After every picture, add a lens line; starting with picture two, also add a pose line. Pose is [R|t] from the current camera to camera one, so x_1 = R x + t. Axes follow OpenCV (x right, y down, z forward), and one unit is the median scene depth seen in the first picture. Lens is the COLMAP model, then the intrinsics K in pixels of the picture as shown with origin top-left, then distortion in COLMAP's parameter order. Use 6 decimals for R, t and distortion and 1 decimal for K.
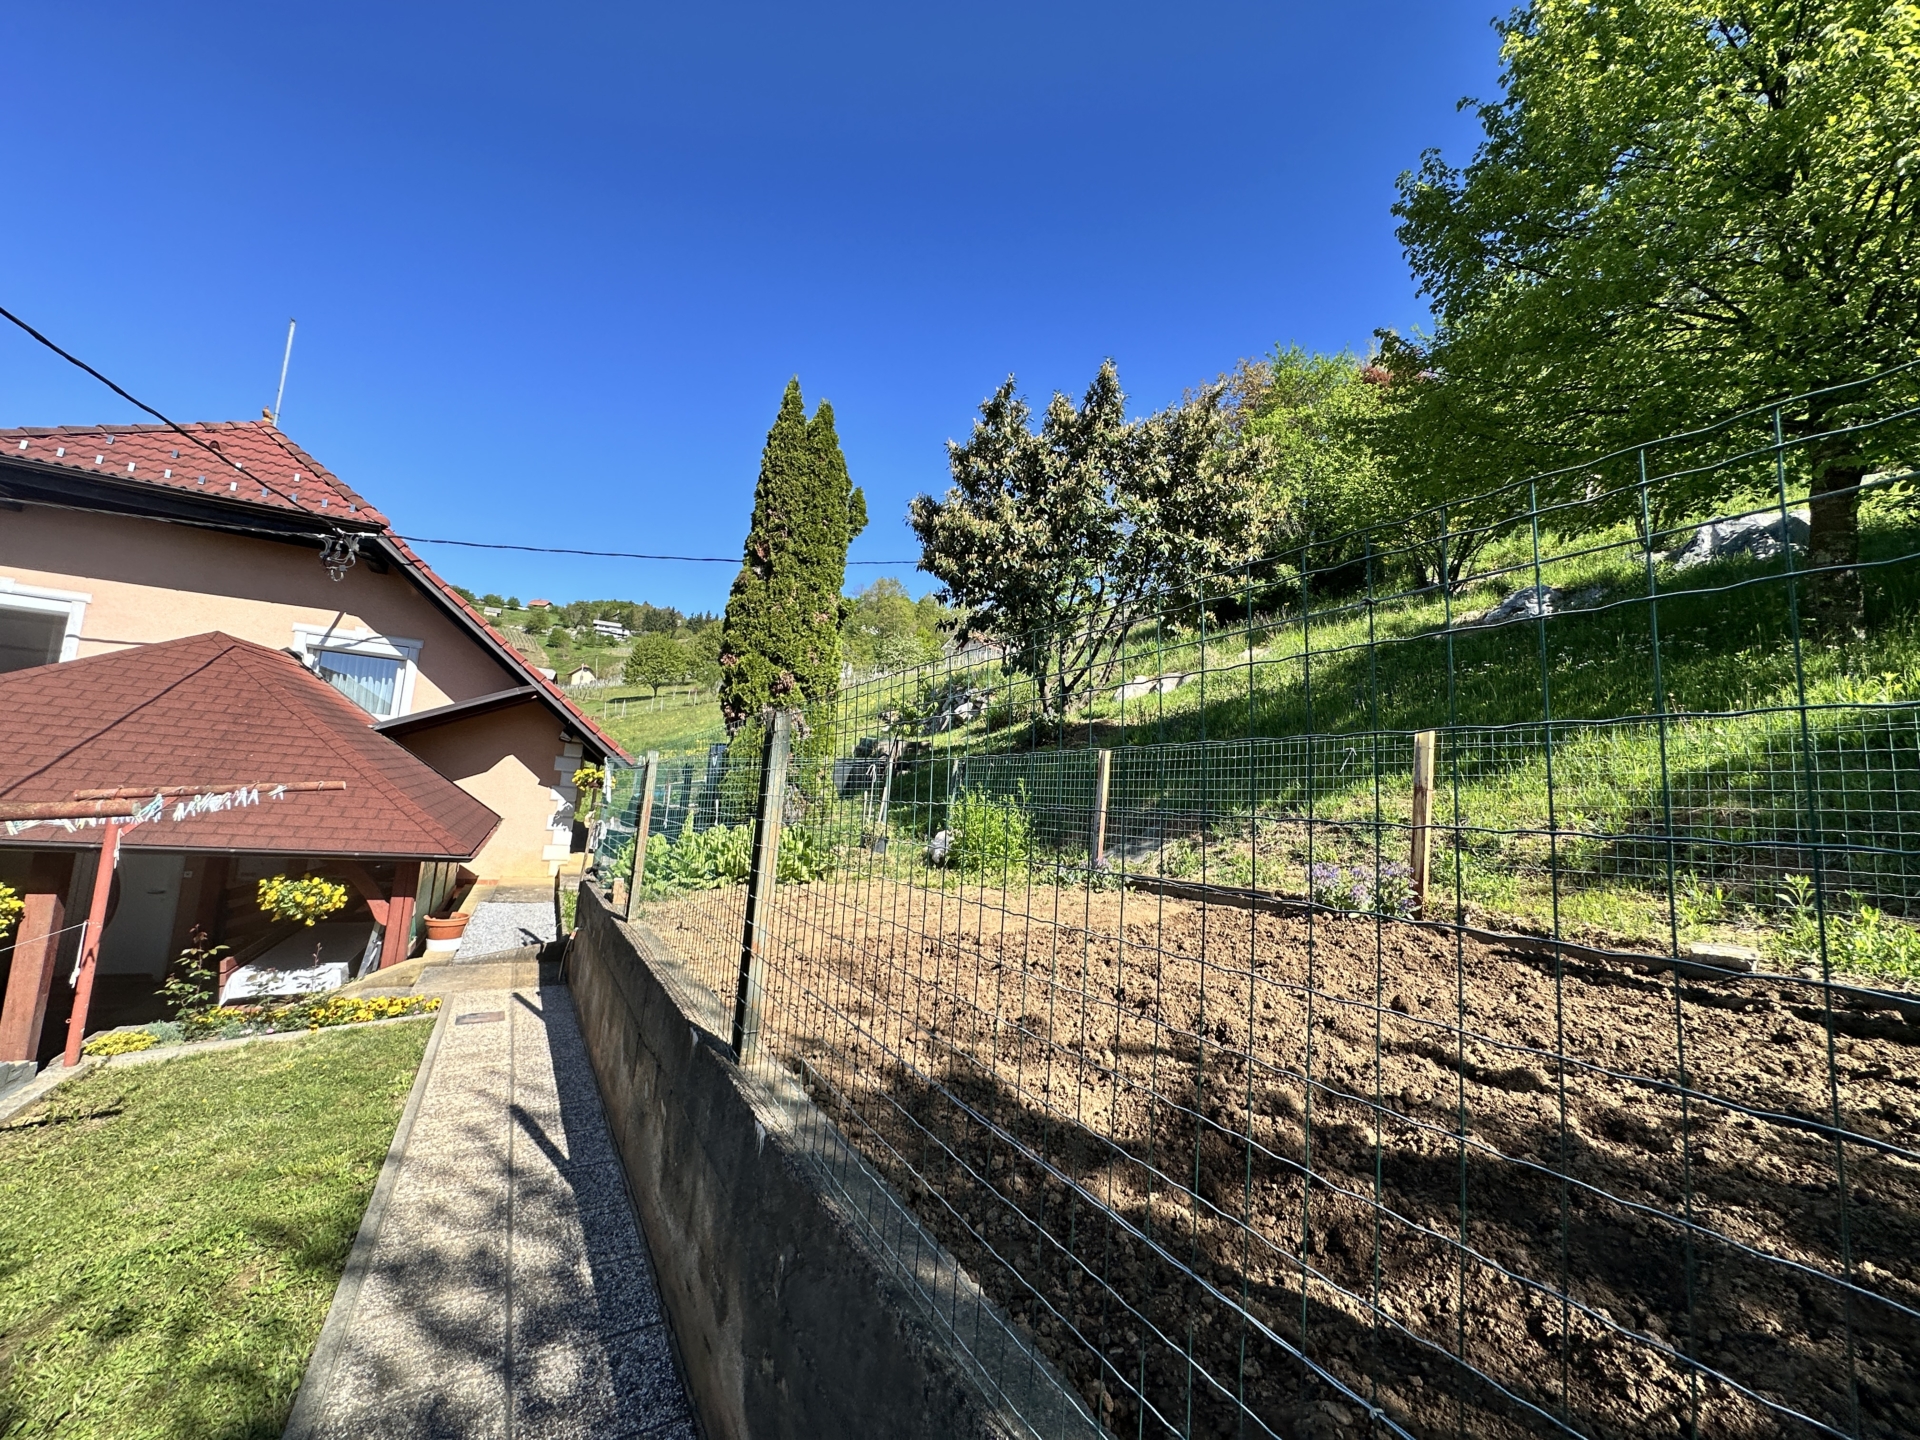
lens RADIAL K [[767.2, 0, 953.7], [0, 767.2, 722.4], [0, 0, 1]] dist [-0.001244, 0.000497]
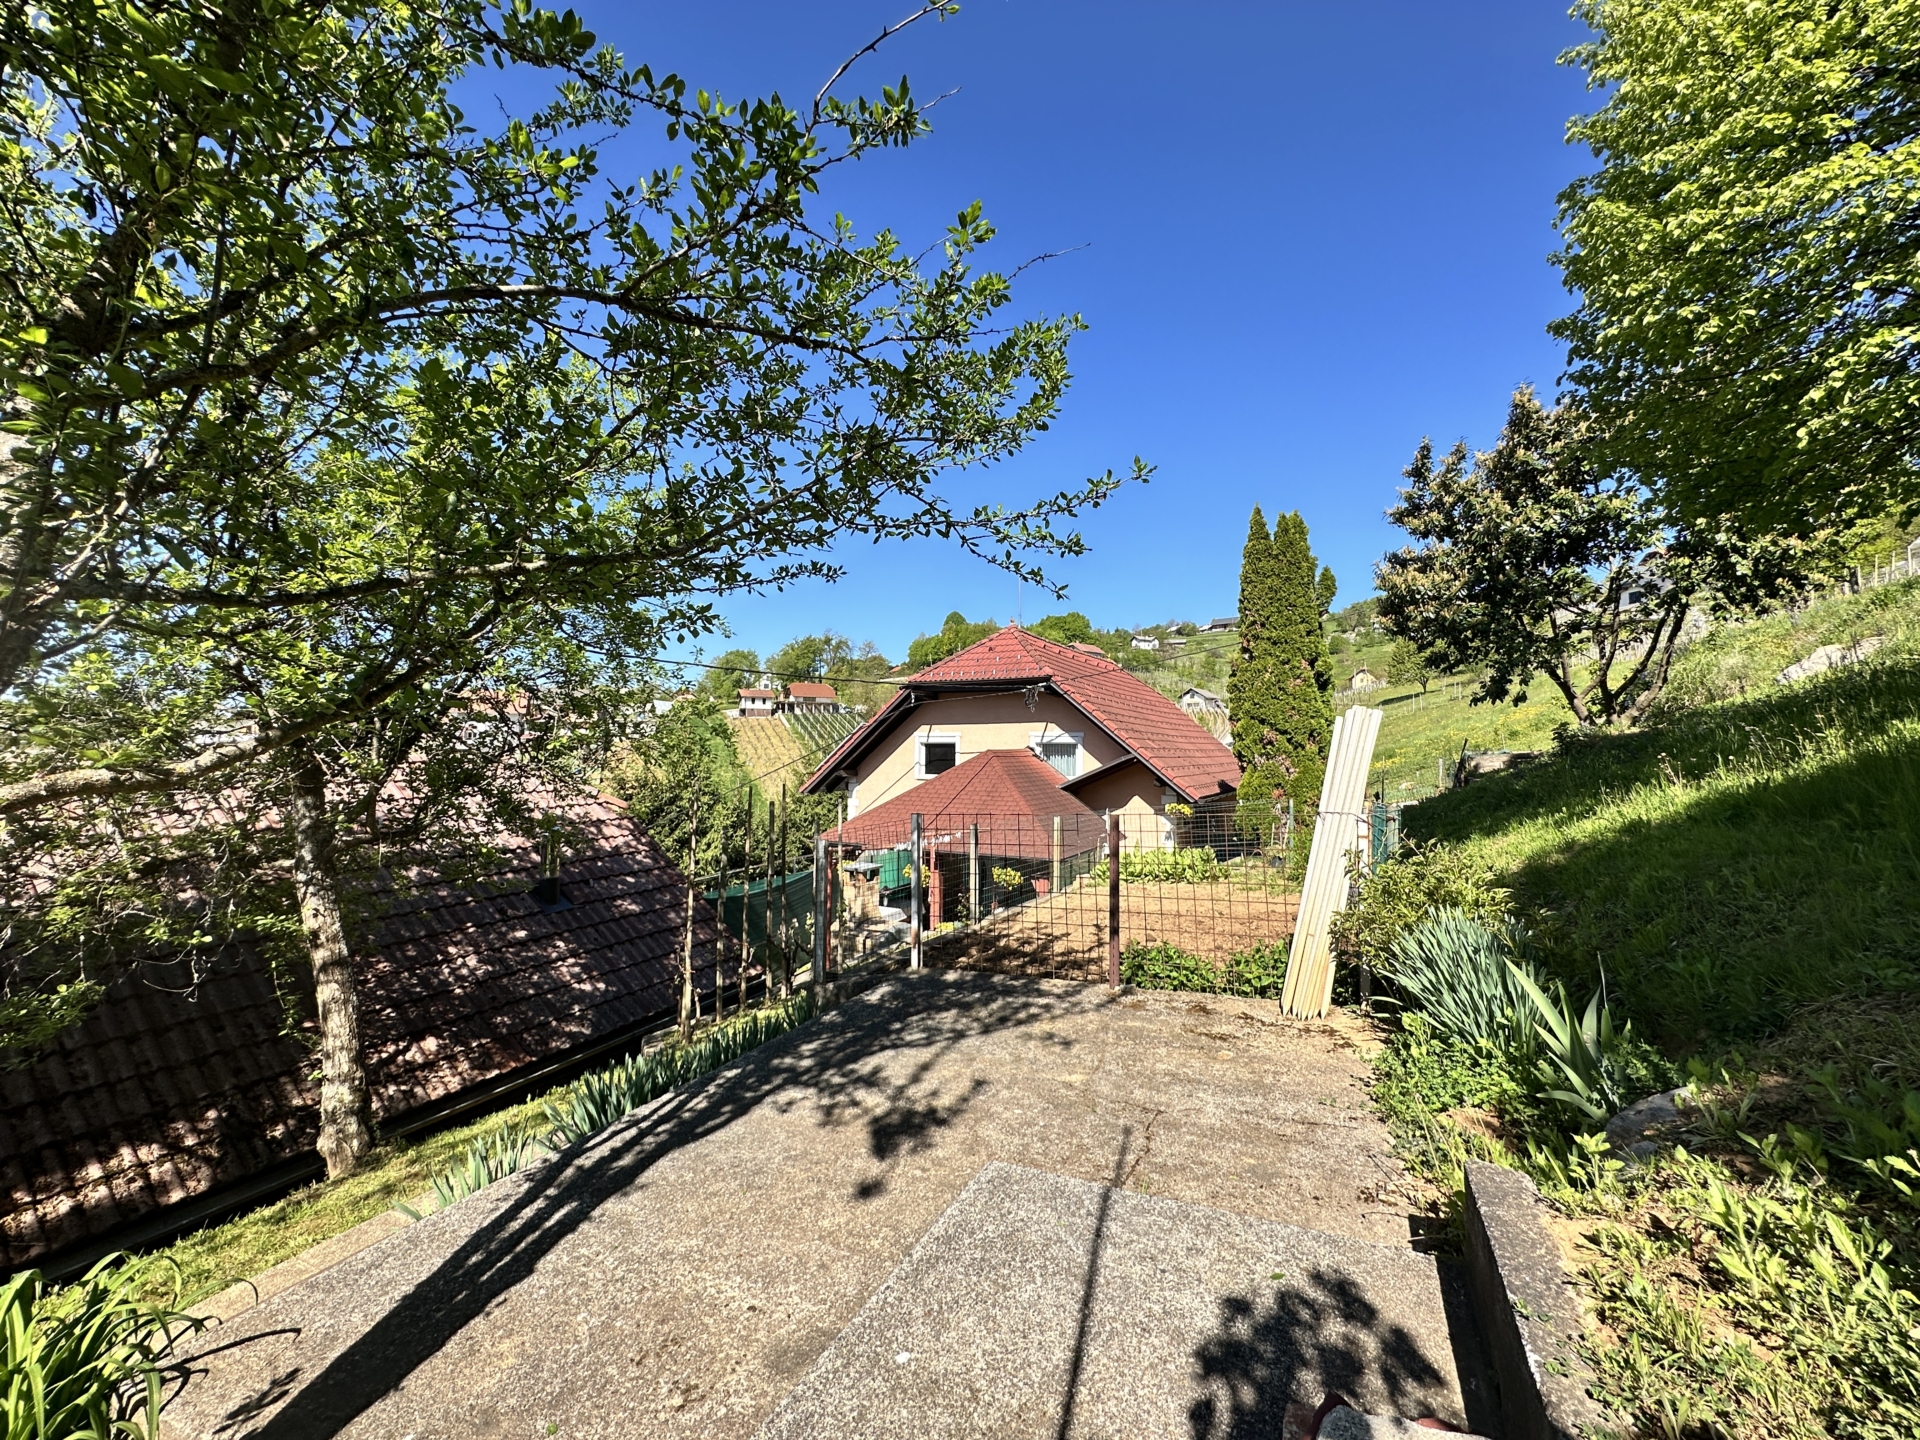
lens RADIAL K [[767.2, 0, 954.5], [0, 767.2, 722.7], [0, 0, 1]] dist [-0.001244, 0.000497]
pose [[0.559875, -0.113732, -0.820734, 0.568566], [0.113796, 0.991703, -0.059797, -0.058610], [0.820726, -0.059917, 0.568172, -0.214658]]
